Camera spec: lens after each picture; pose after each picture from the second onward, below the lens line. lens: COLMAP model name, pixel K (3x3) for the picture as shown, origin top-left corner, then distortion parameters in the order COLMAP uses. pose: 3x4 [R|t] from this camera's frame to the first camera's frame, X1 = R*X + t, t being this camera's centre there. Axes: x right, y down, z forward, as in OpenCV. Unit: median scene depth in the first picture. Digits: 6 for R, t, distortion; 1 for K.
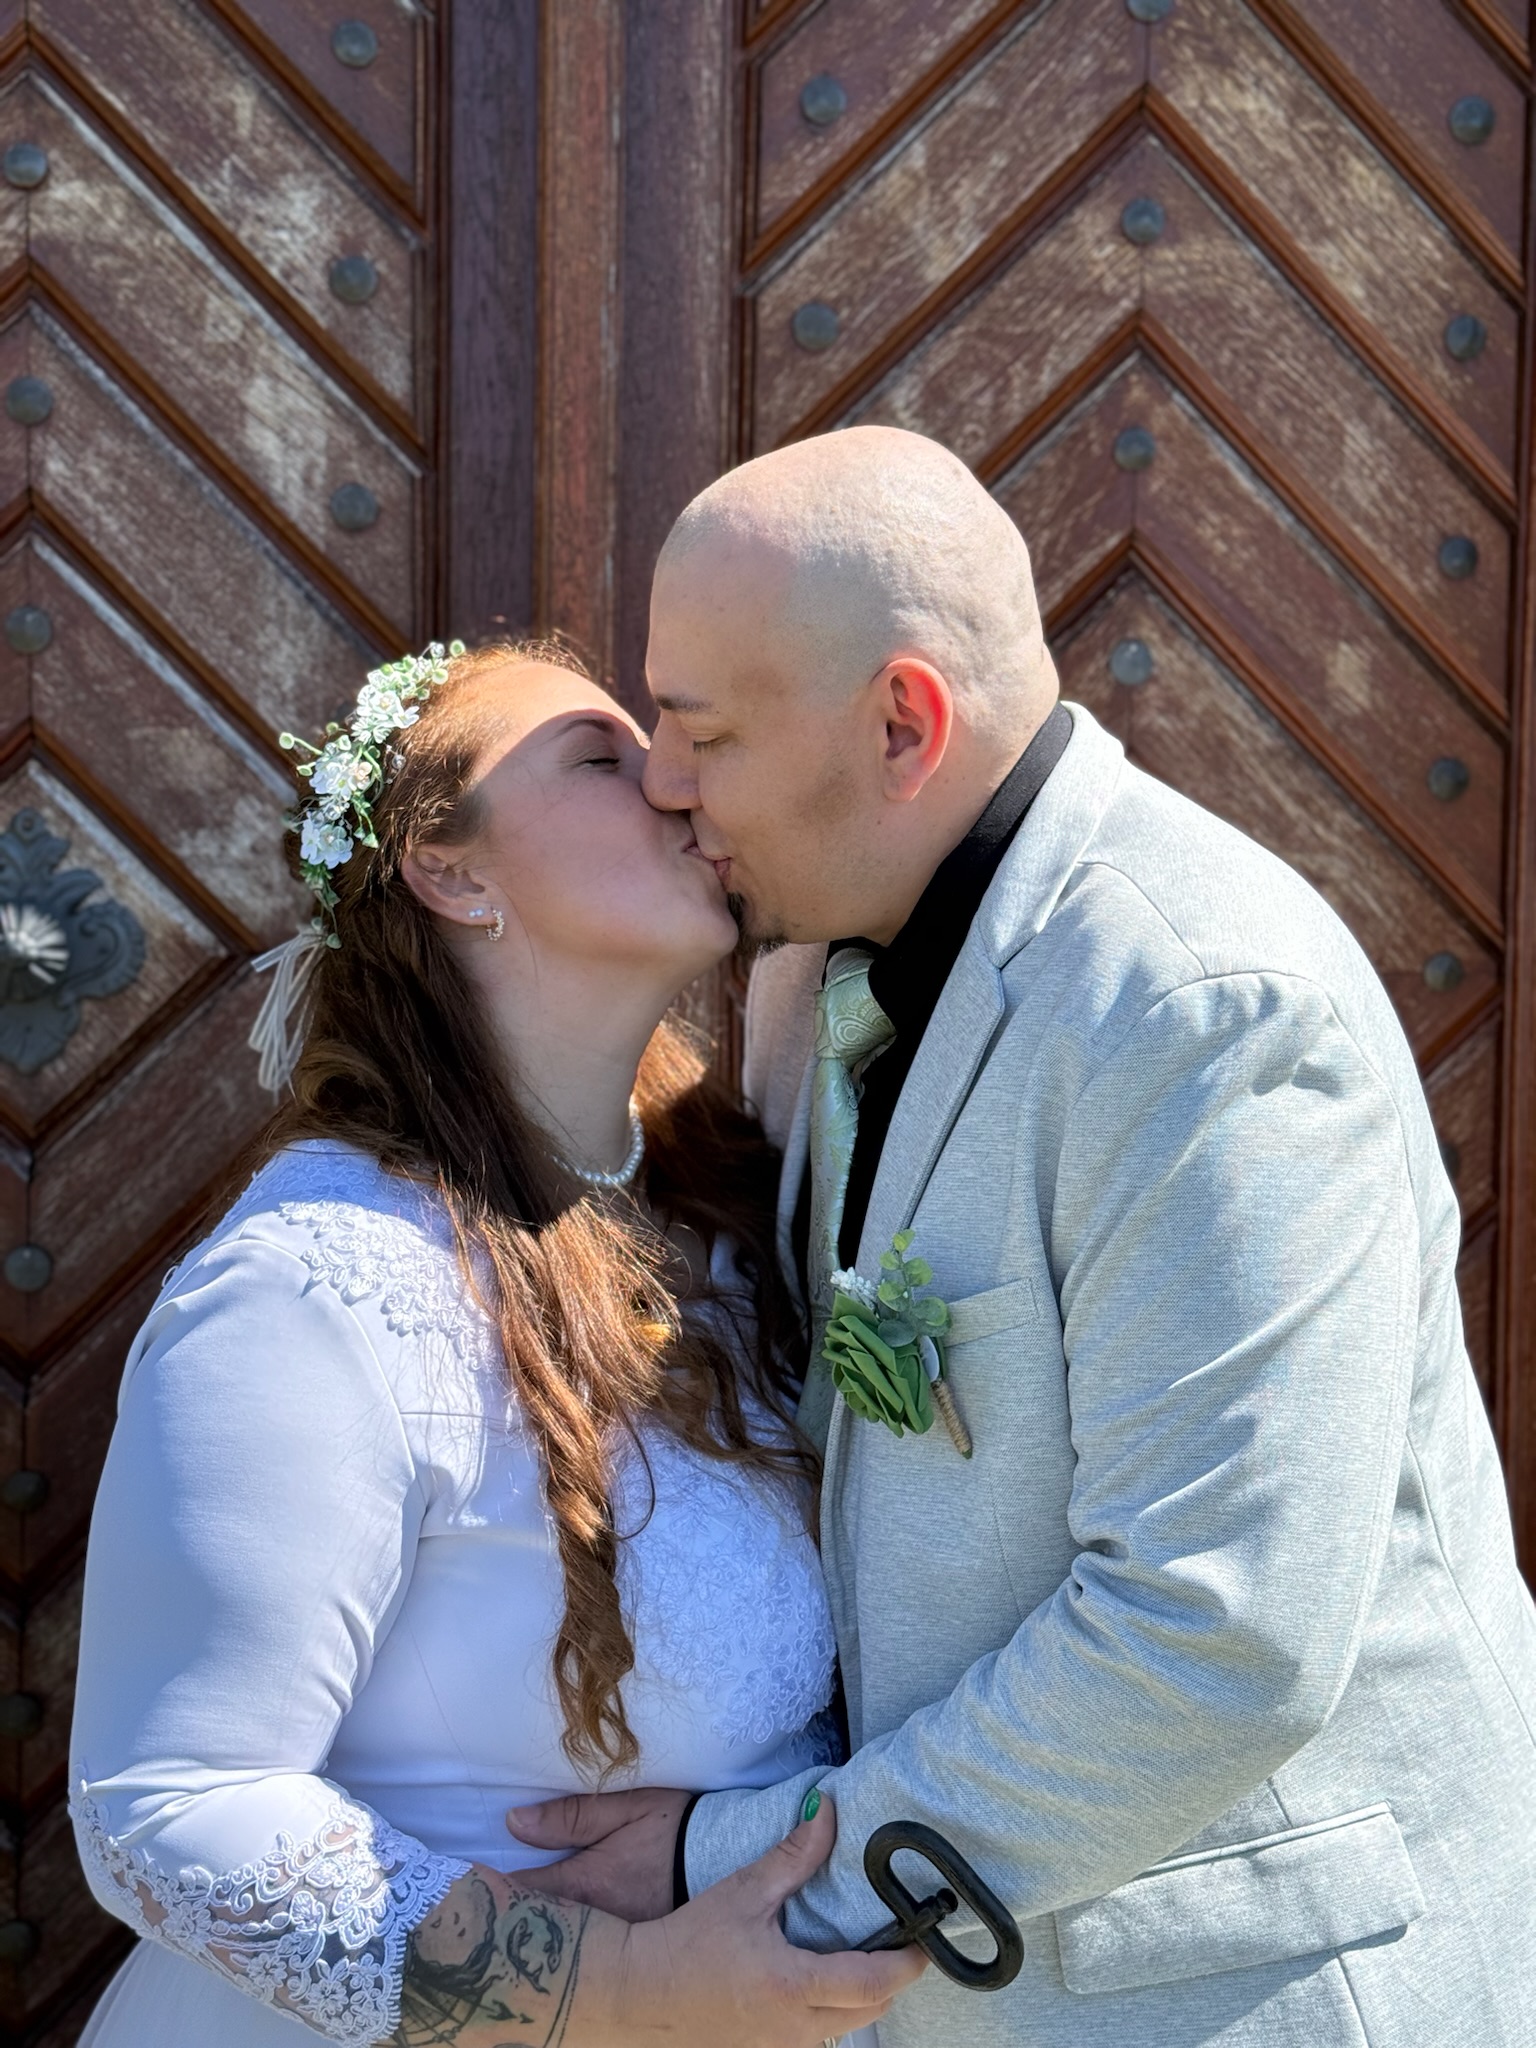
lens RADIAL K [[2857.2, 0, 767.1], [0, 2857.2, 1035.9], [0, 0, 1]] dist [0.044210, 0.000000]
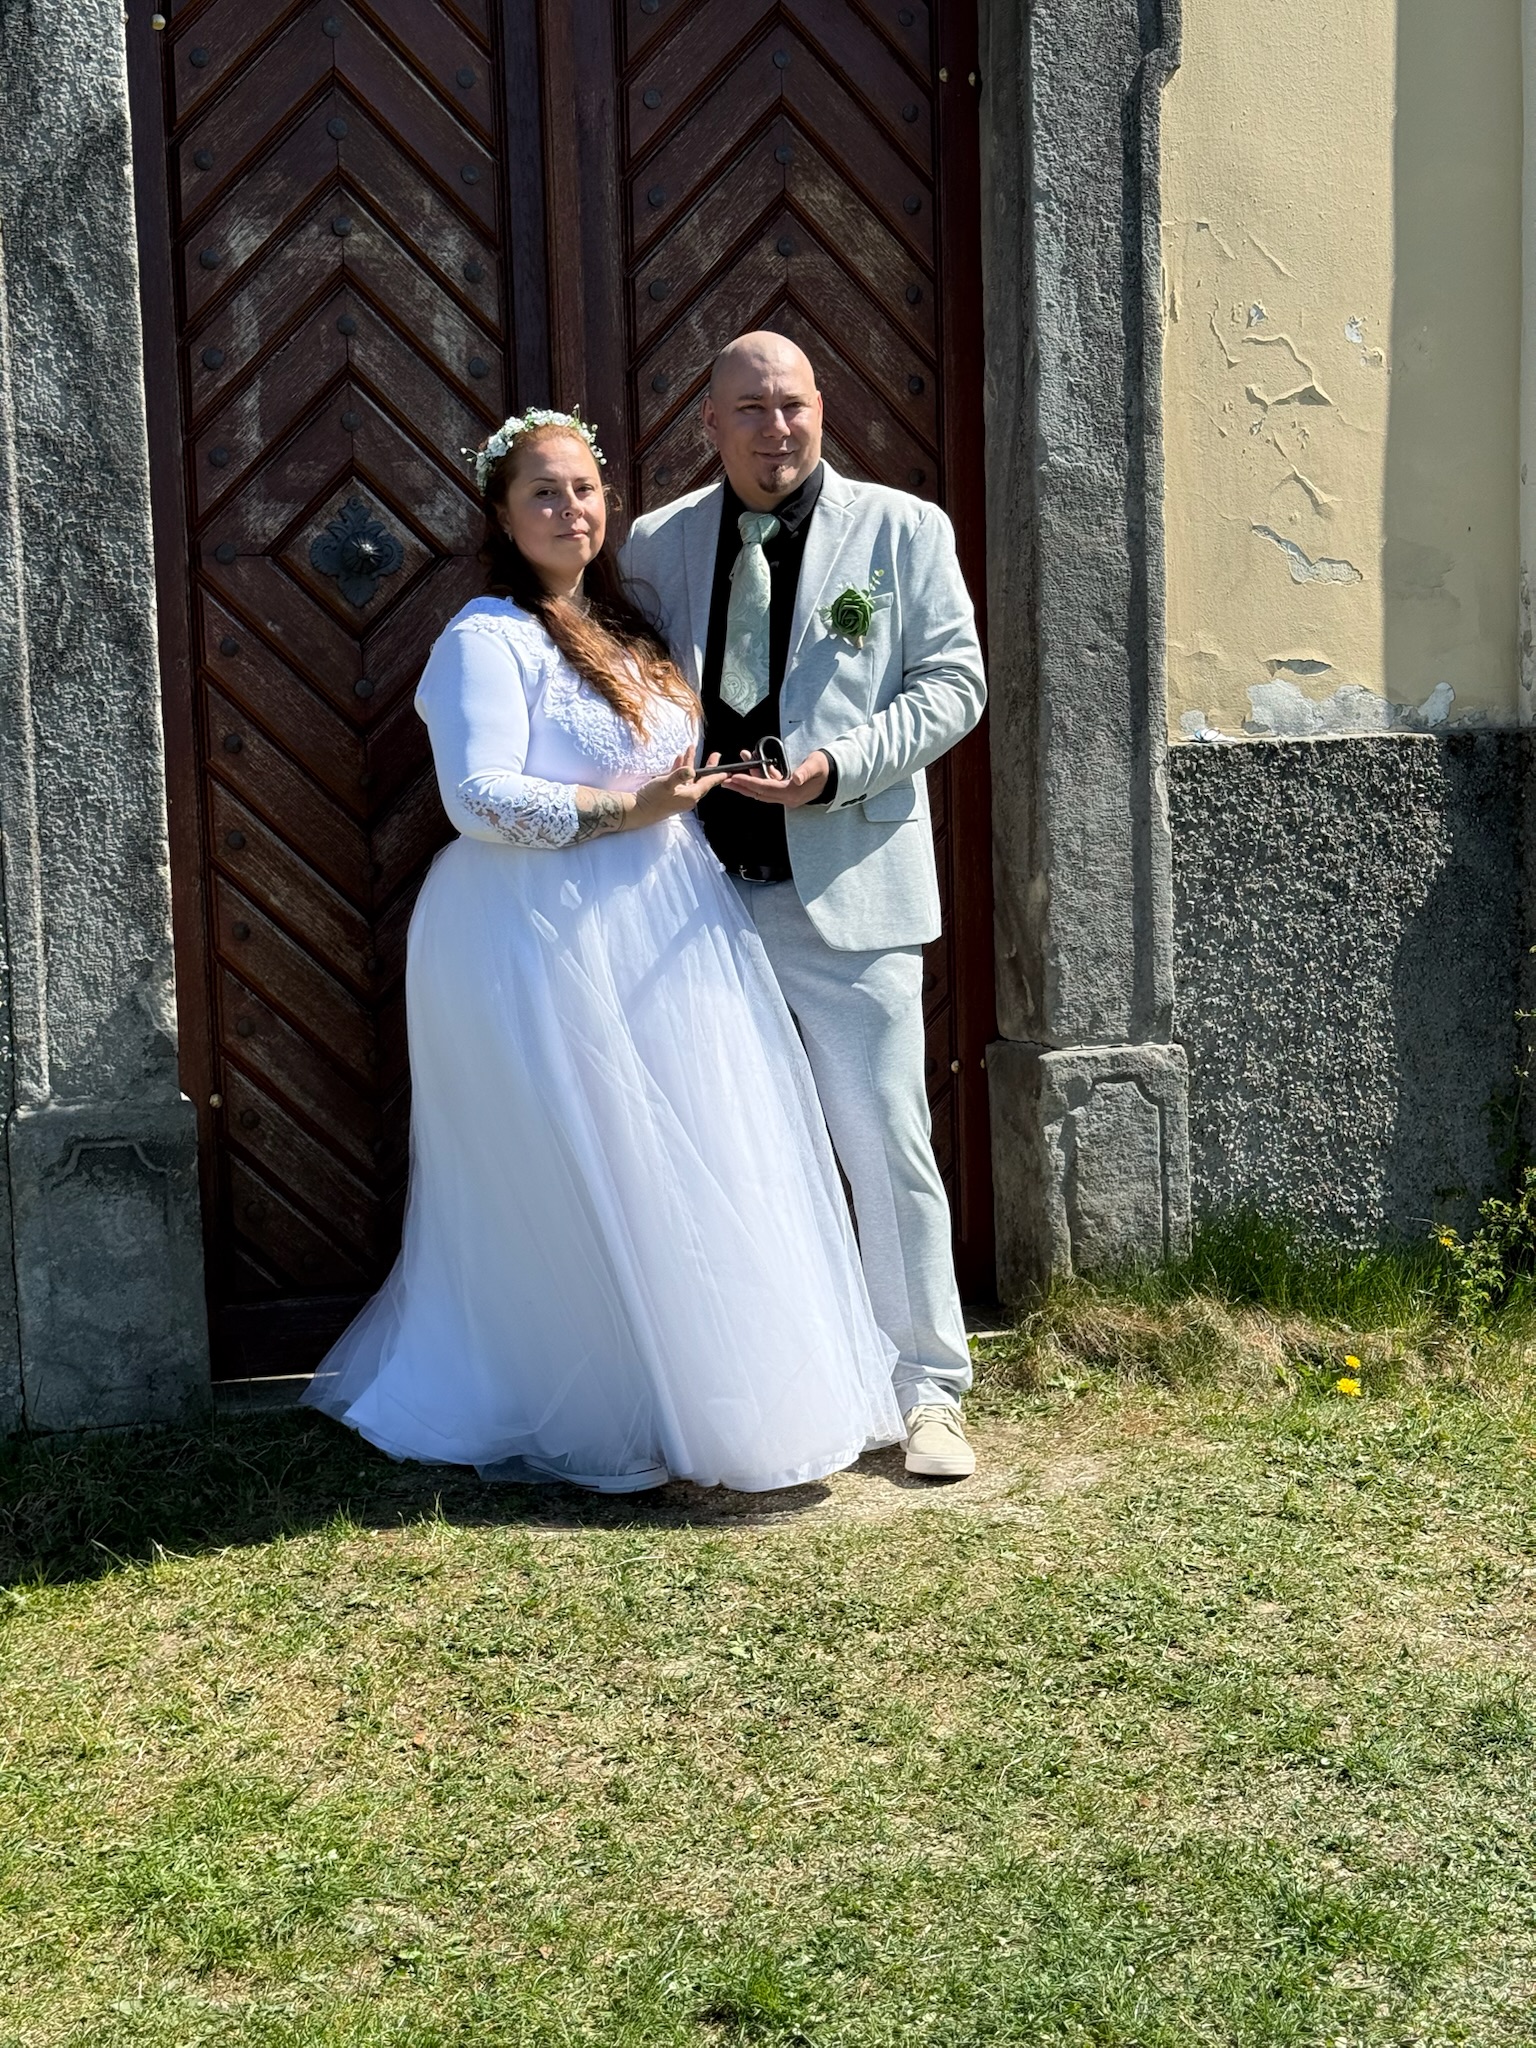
lens RADIAL K [[2857.2, 0, 773.9], [0, 2857.2, 1018.3], [0, 0, 1]] dist [0.044210, 0.000000]
pose [[0.971131, -0.061640, 0.230445, -0.491932], [0.048586, 0.996899, 0.061903, 0.223954], [-0.233546, -0.048920, 0.971114, -1.427478]]
